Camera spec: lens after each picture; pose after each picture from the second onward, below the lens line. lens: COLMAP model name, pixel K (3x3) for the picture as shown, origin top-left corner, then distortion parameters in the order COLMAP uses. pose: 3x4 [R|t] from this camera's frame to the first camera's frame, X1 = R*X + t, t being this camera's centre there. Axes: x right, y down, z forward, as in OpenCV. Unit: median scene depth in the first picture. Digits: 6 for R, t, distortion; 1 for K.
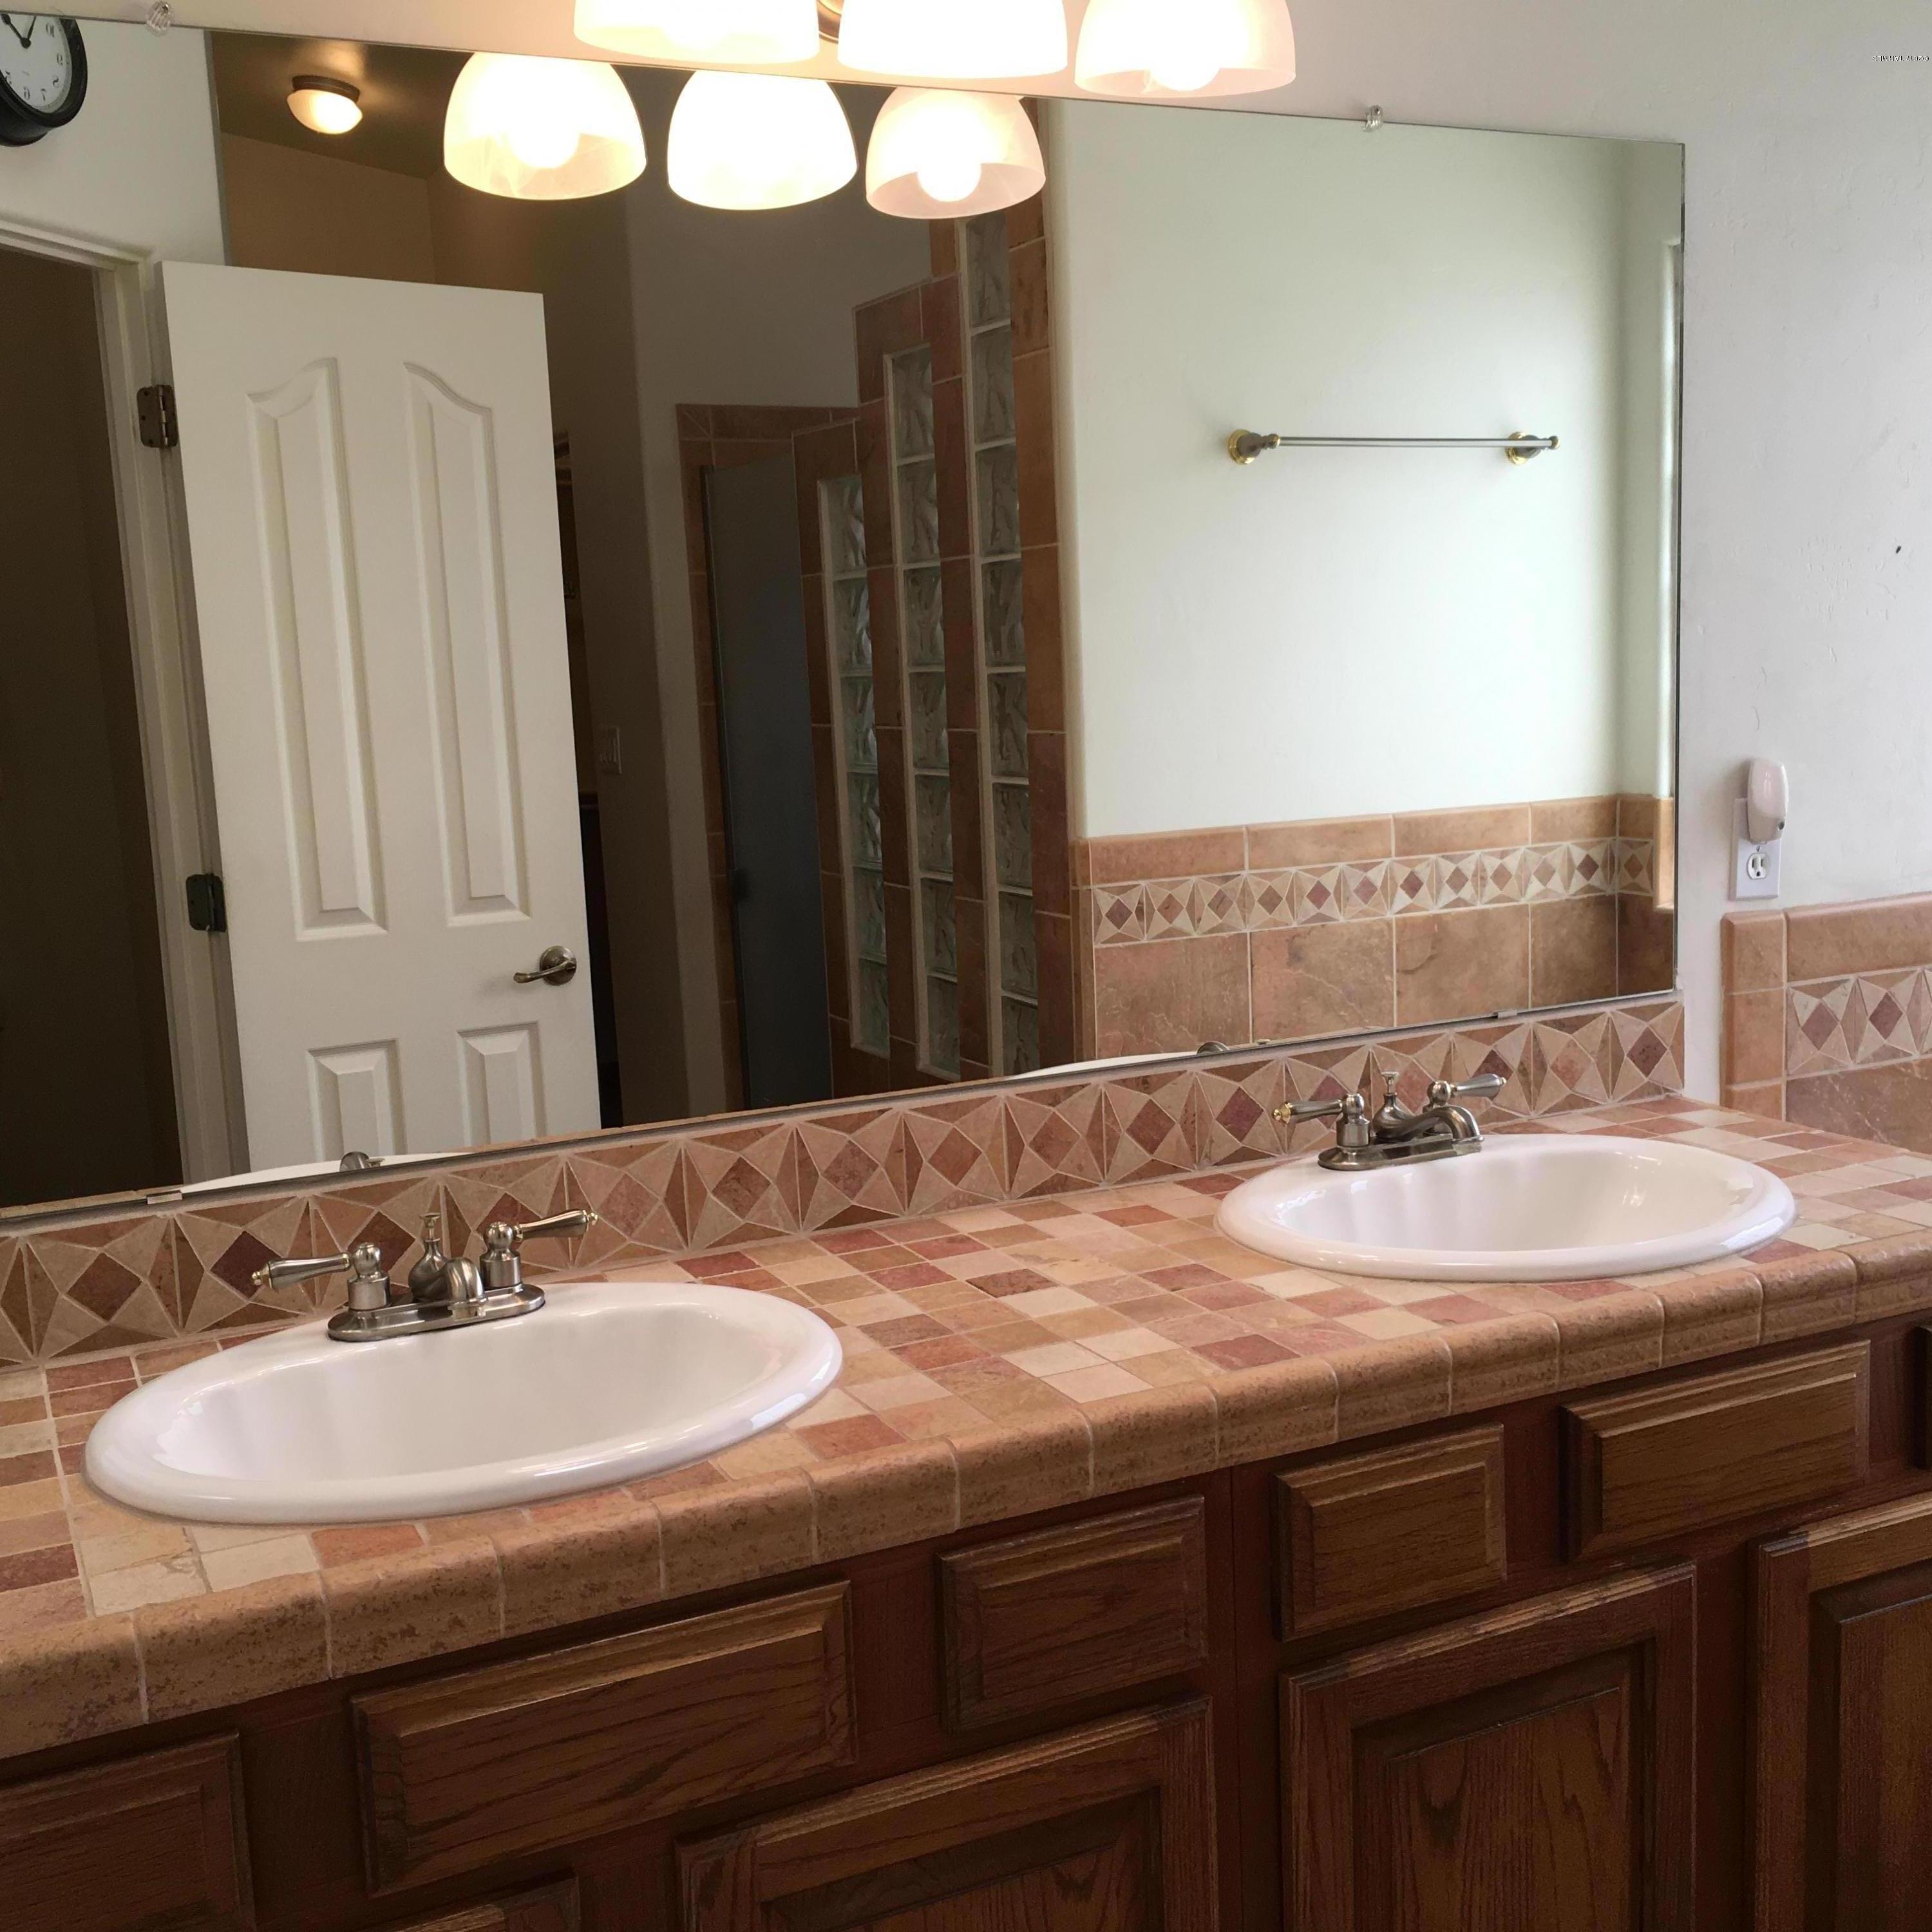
lens RADIAL K [[2207.8, 0, 971.3], [0, 2207.8, 961.5], [0, 0, 1]] dist [0.047110, 0.000000]
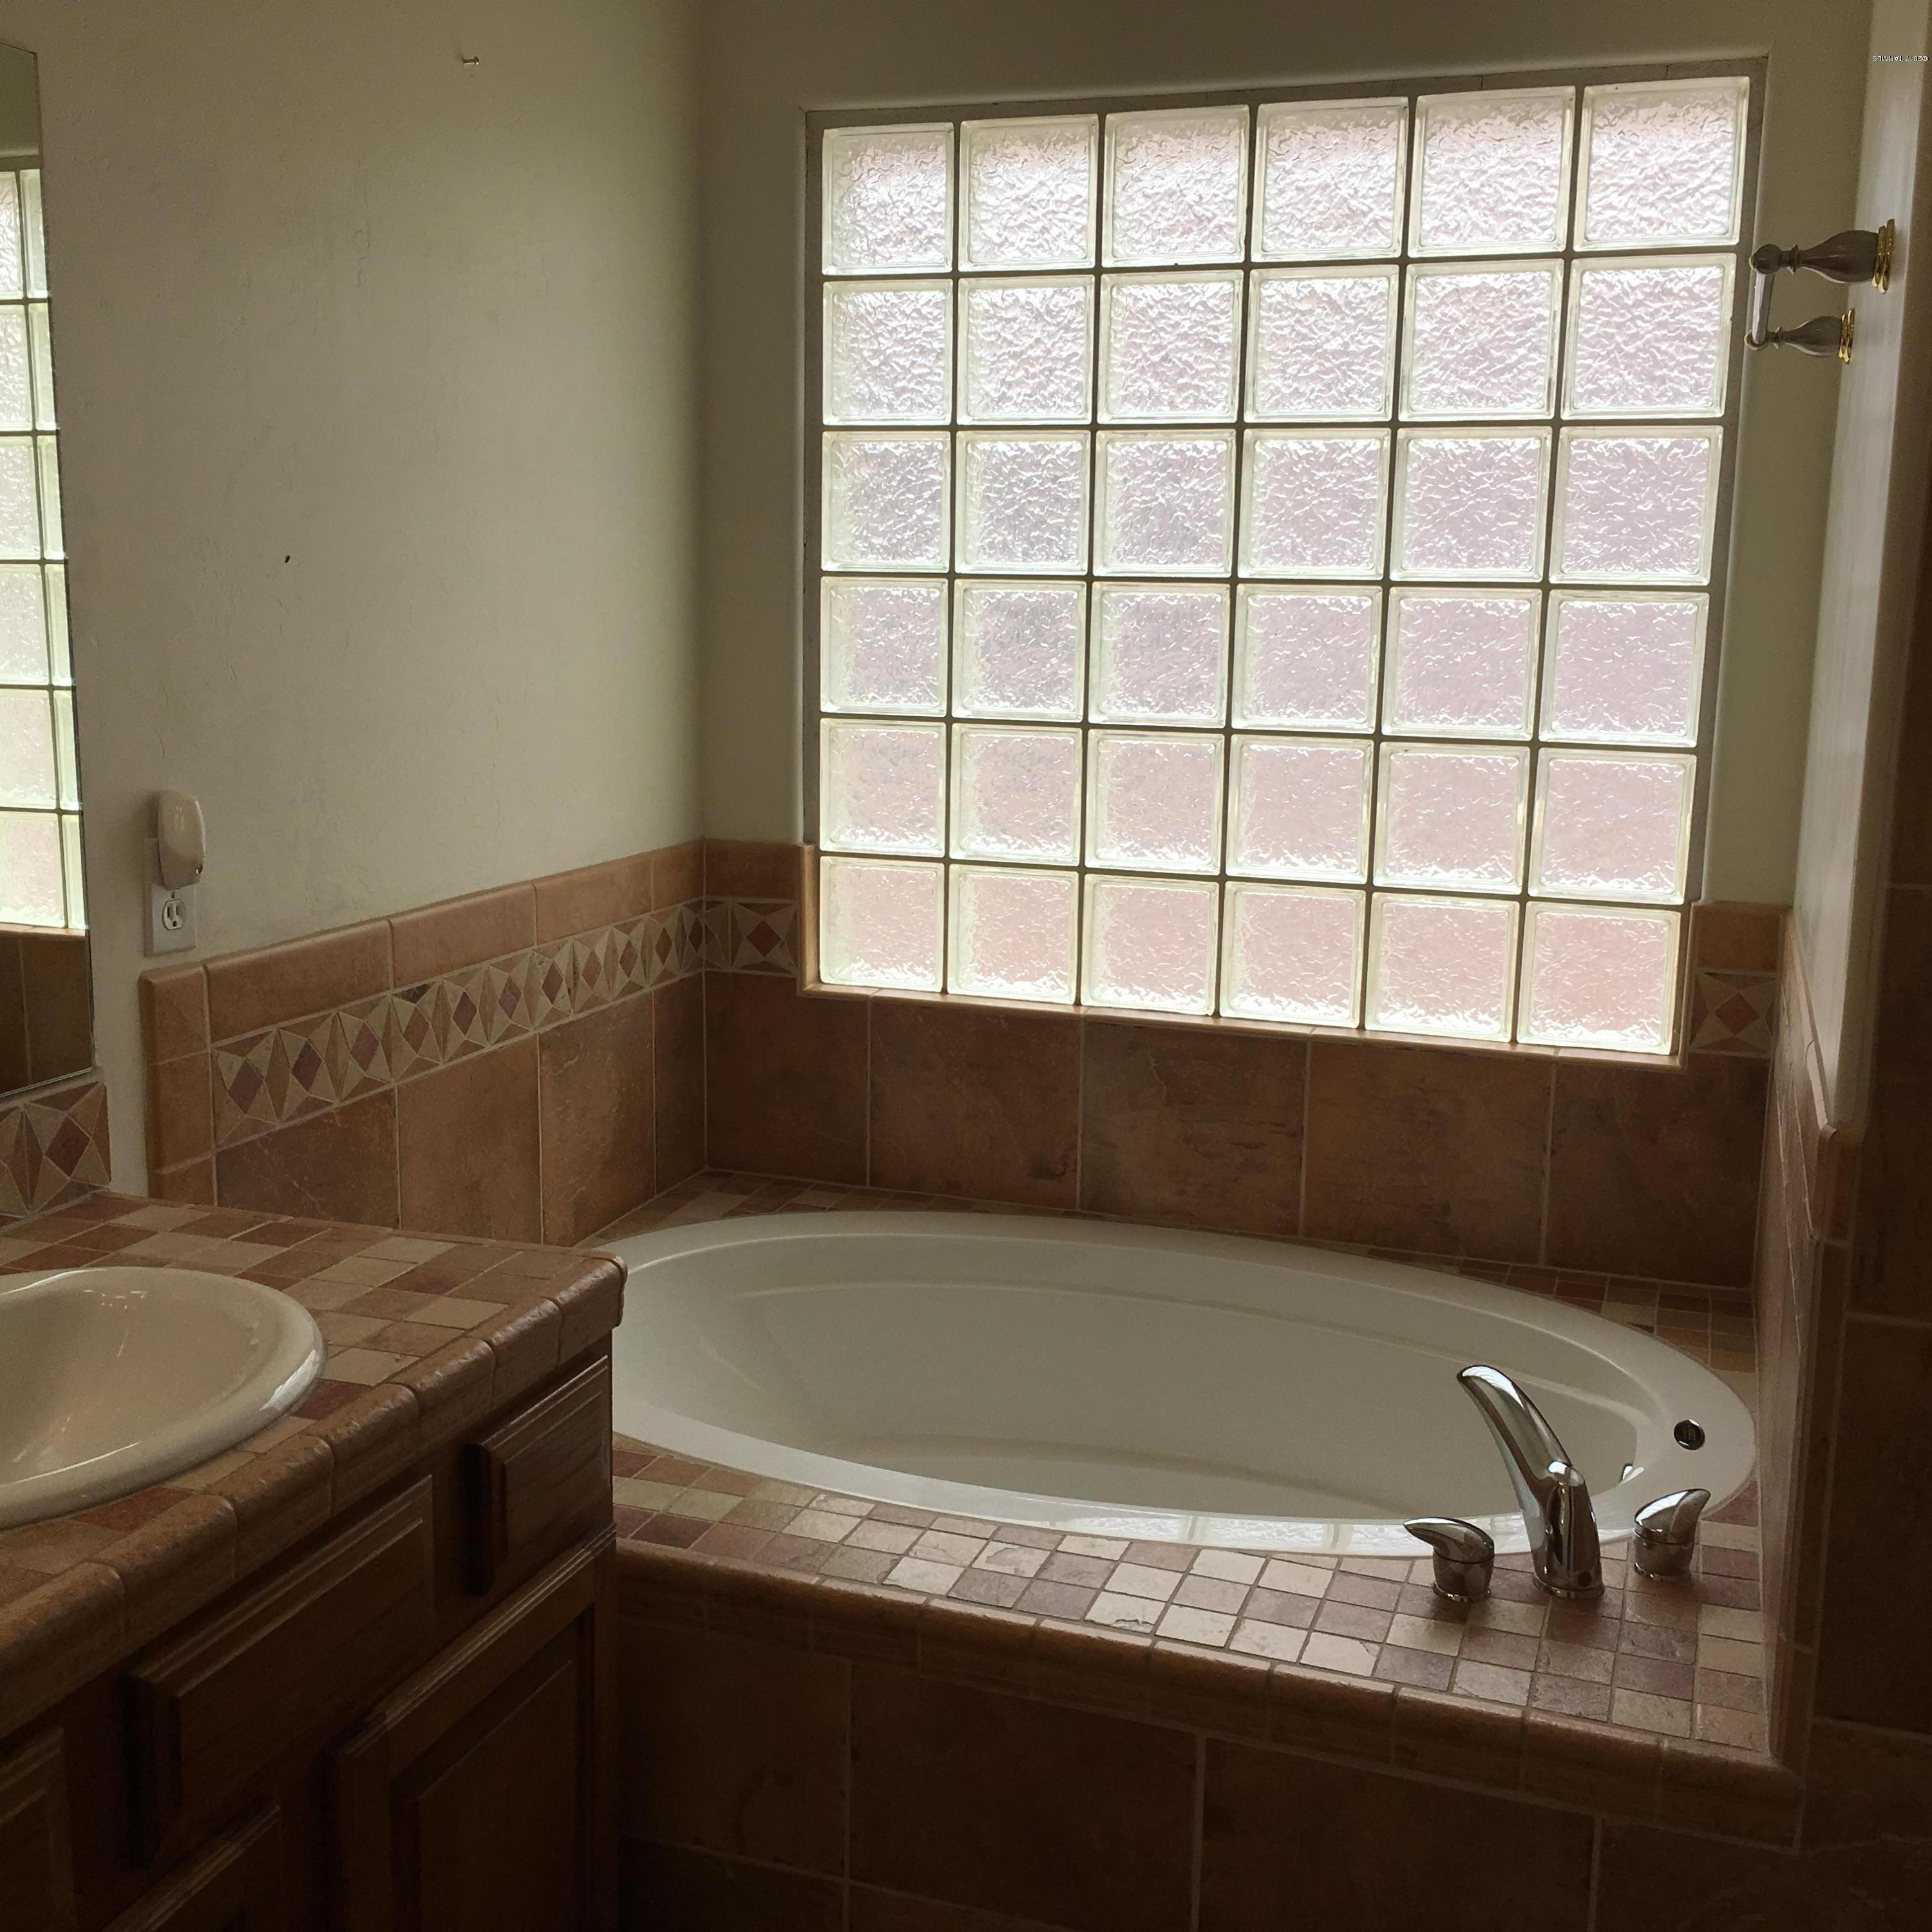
lens RADIAL K [[2207.8, 0, 961.2], [0, 2207.8, 966.0], [0, 0, 1]] dist [0.047110, 0.000000]
pose [[0.706348, -0.073341, 0.704055, -0.041322], [0.056866, 0.997283, 0.046835, -0.046561], [-0.705577, 0.006955, 0.708599, 0.170204]]
